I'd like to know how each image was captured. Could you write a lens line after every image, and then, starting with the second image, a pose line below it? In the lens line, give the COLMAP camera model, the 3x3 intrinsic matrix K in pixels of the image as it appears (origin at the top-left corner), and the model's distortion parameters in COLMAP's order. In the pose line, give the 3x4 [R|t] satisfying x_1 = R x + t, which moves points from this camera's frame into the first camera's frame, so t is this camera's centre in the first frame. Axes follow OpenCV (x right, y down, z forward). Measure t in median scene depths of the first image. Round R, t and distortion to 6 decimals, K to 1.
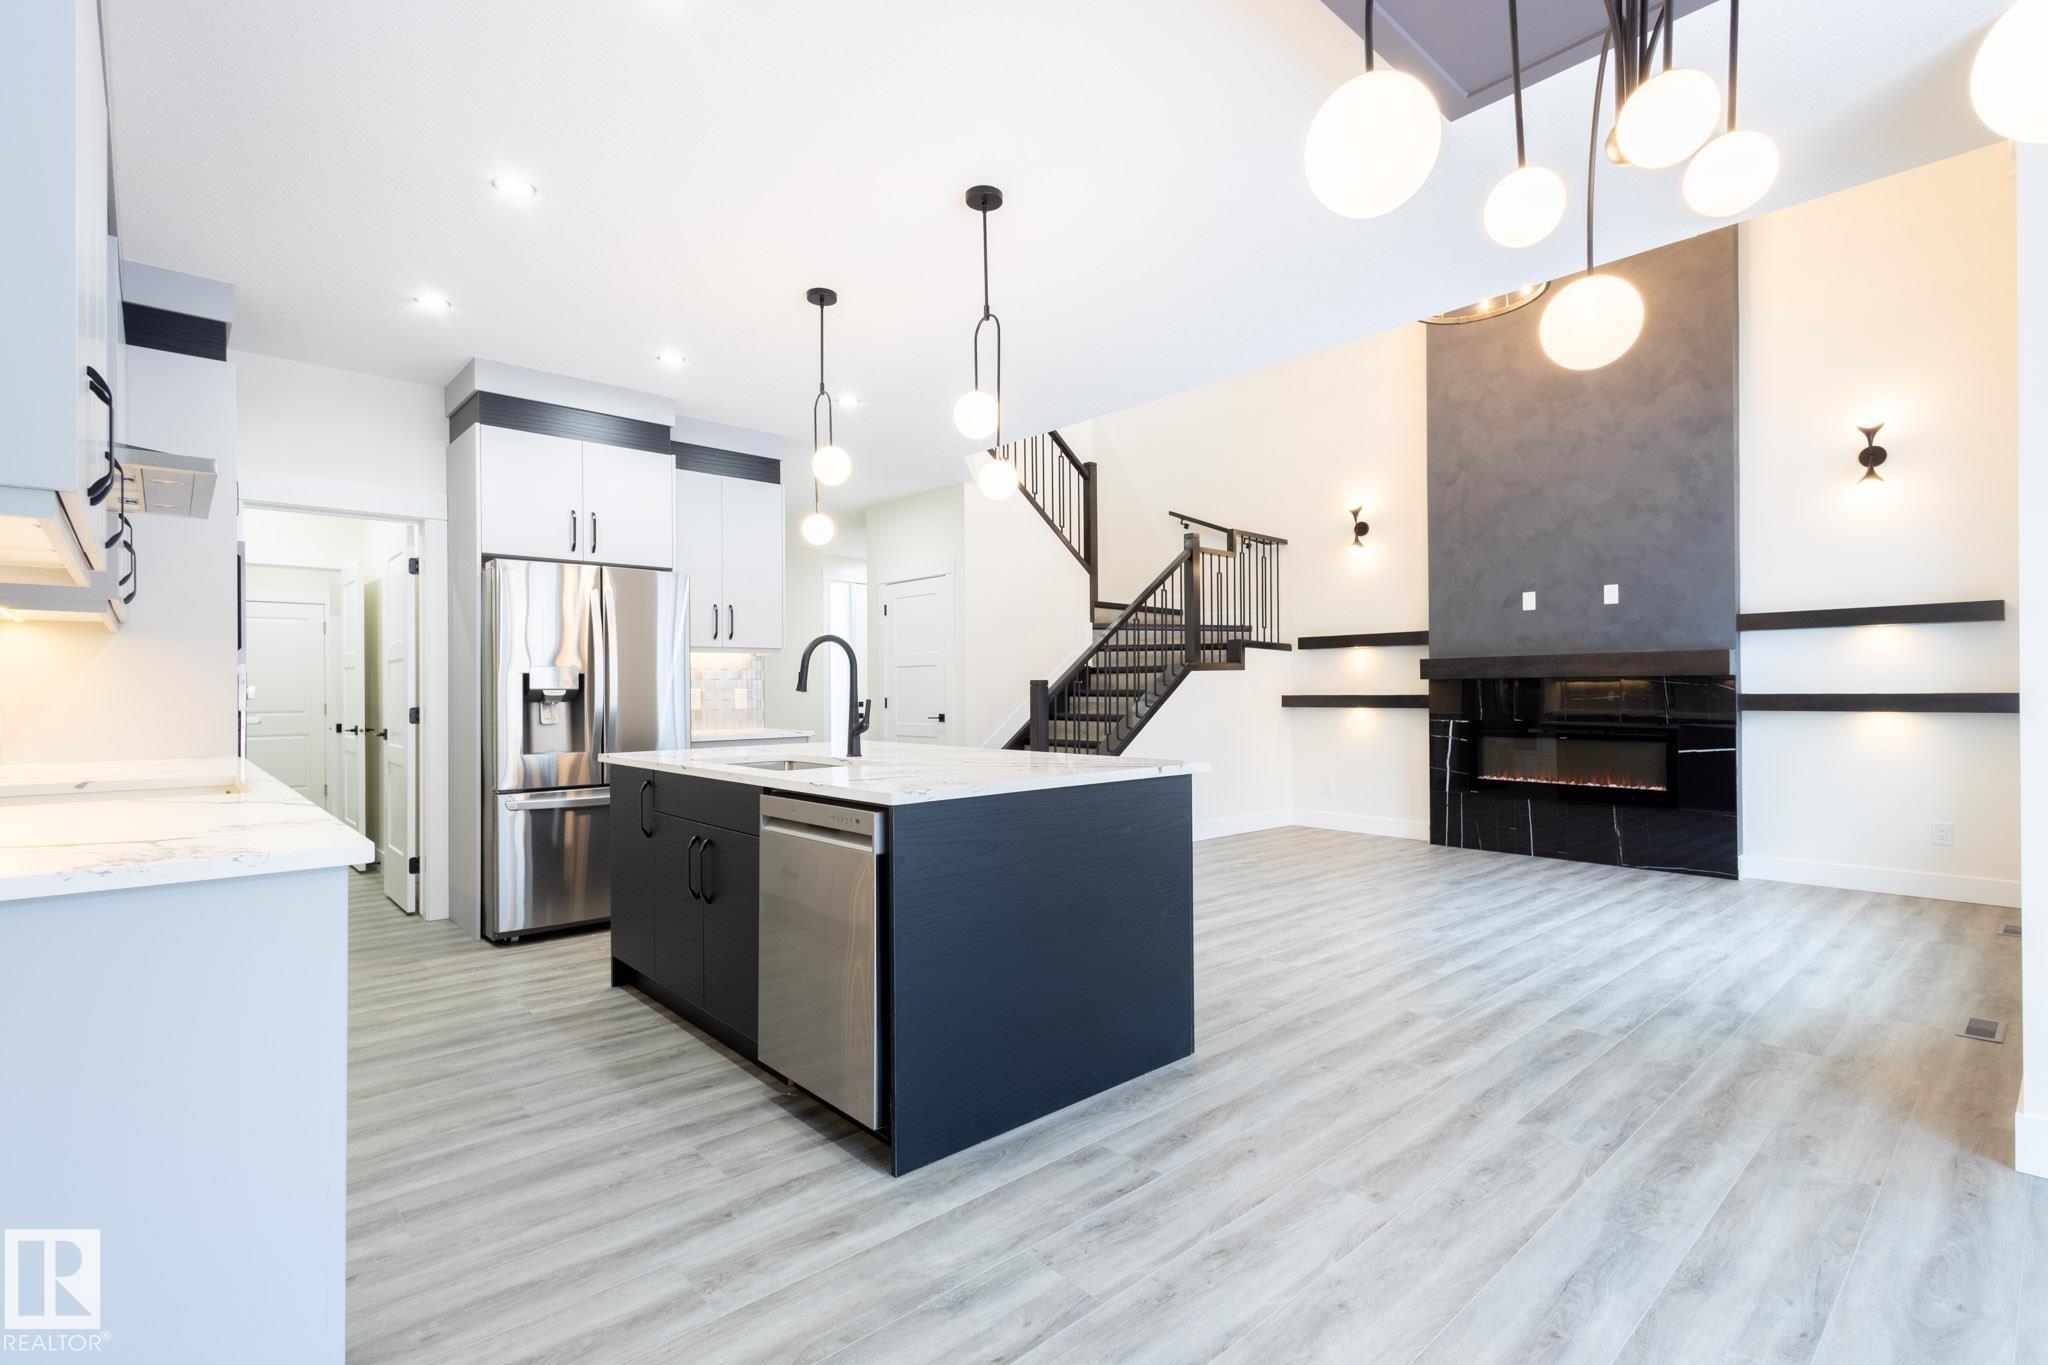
lens RADIAL K [[947.0, 0, 1020.5], [0, 947.0, 685.6], [0, 0, 1]] dist [0.016982, -0.002605]
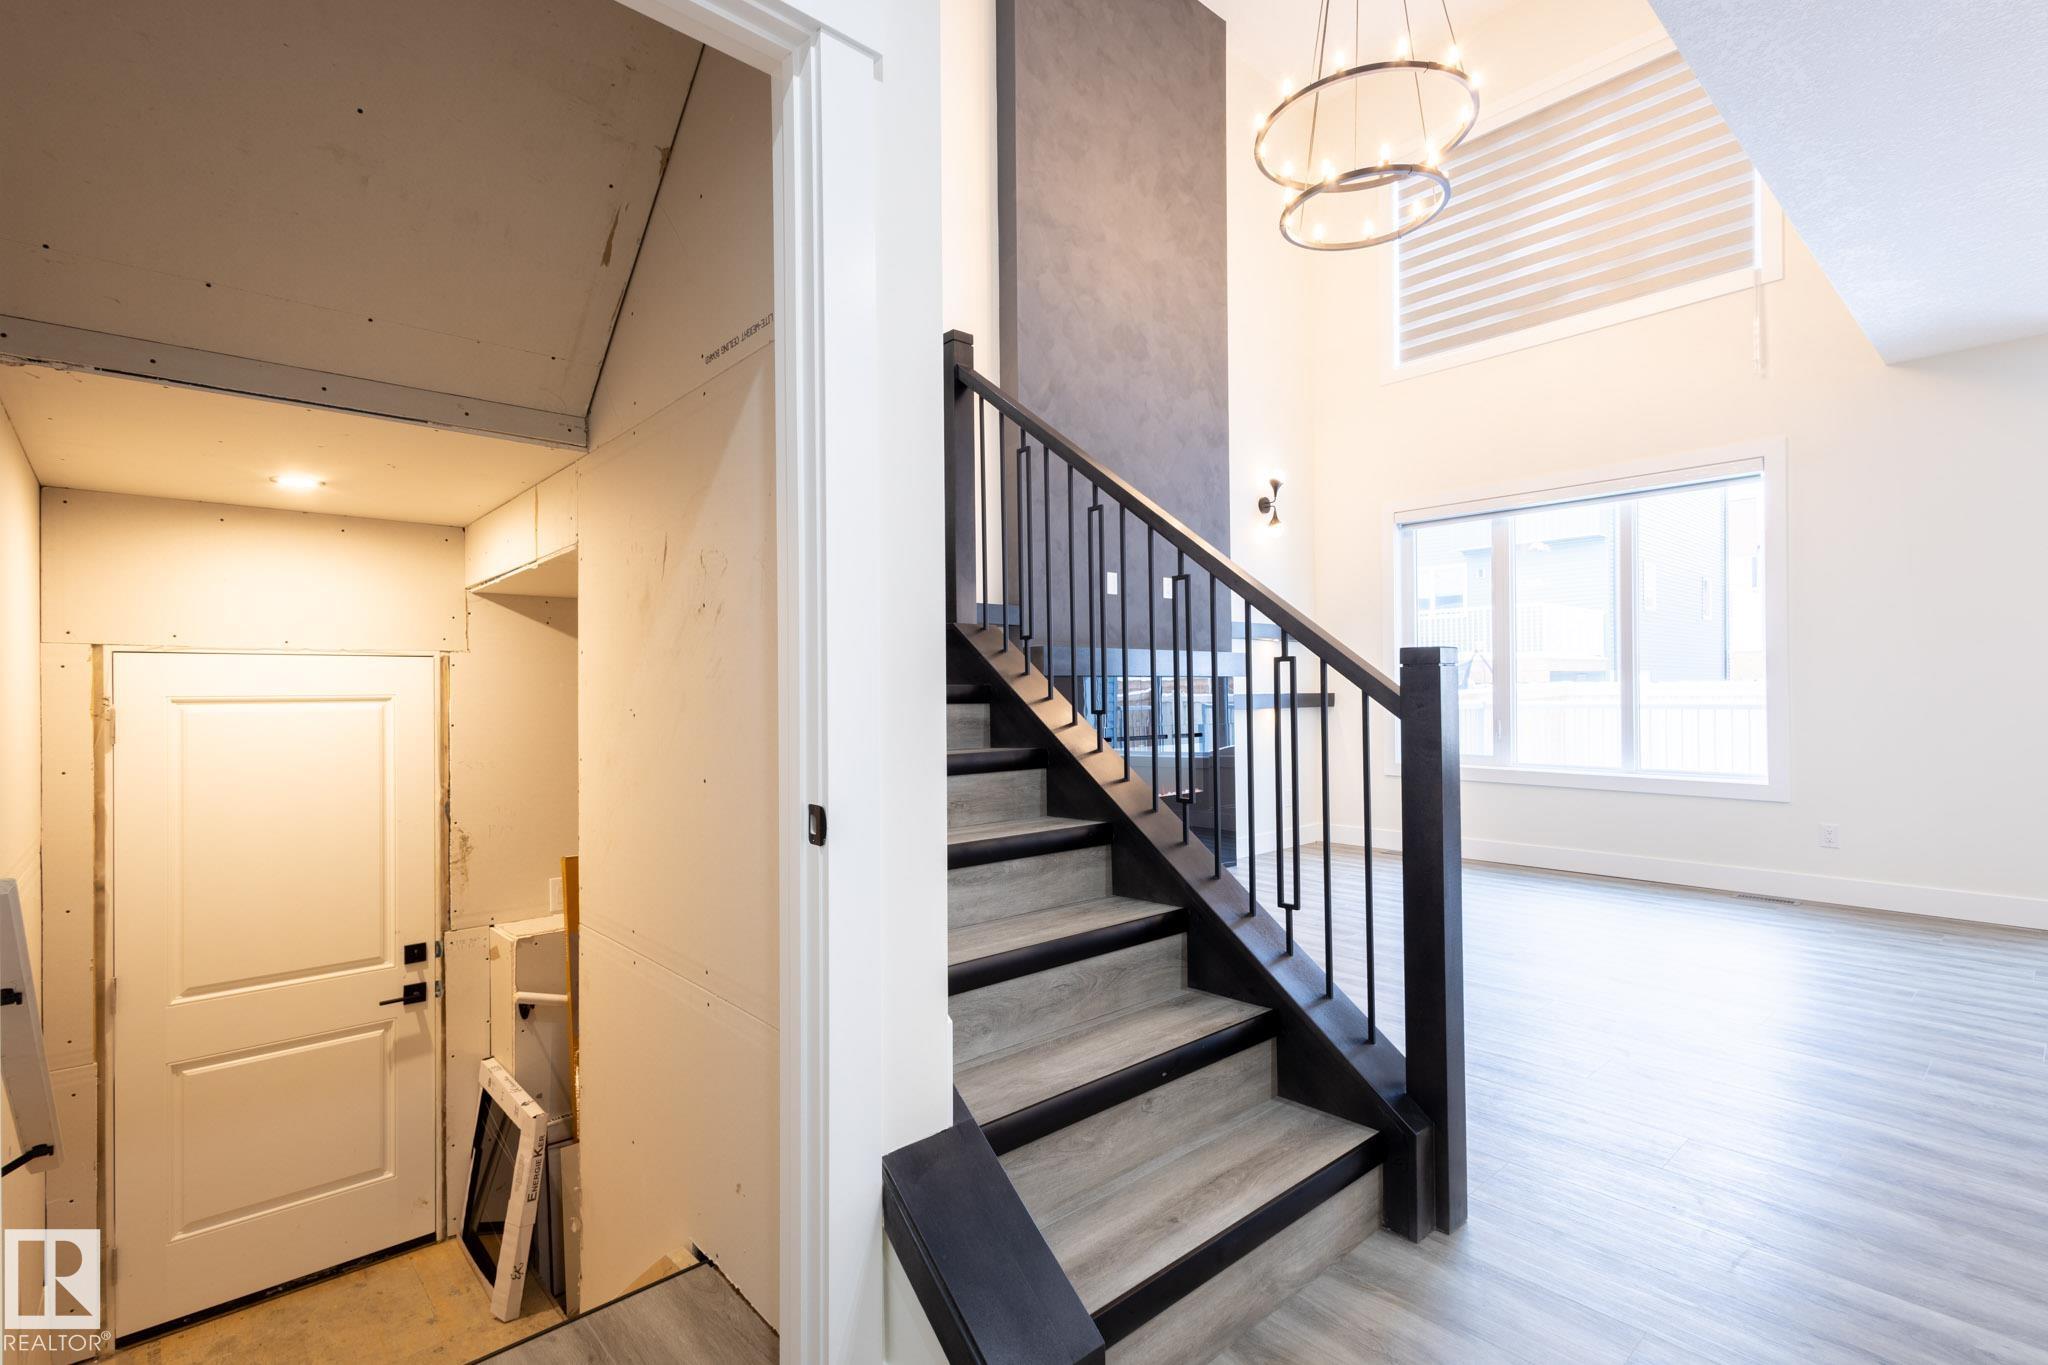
lens RADIAL K [[947.0, 0, 1020.5], [0, 947.0, 685.6], [0, 0, 1]] dist [0.016982, -0.002605]
pose [[0.006217, 0.008824, 0.999942, -0.321610], [0.001002, 0.999961, -0.008831, 0.008219], [-0.999980, 0.001057, 0.006208, 1.184954]]
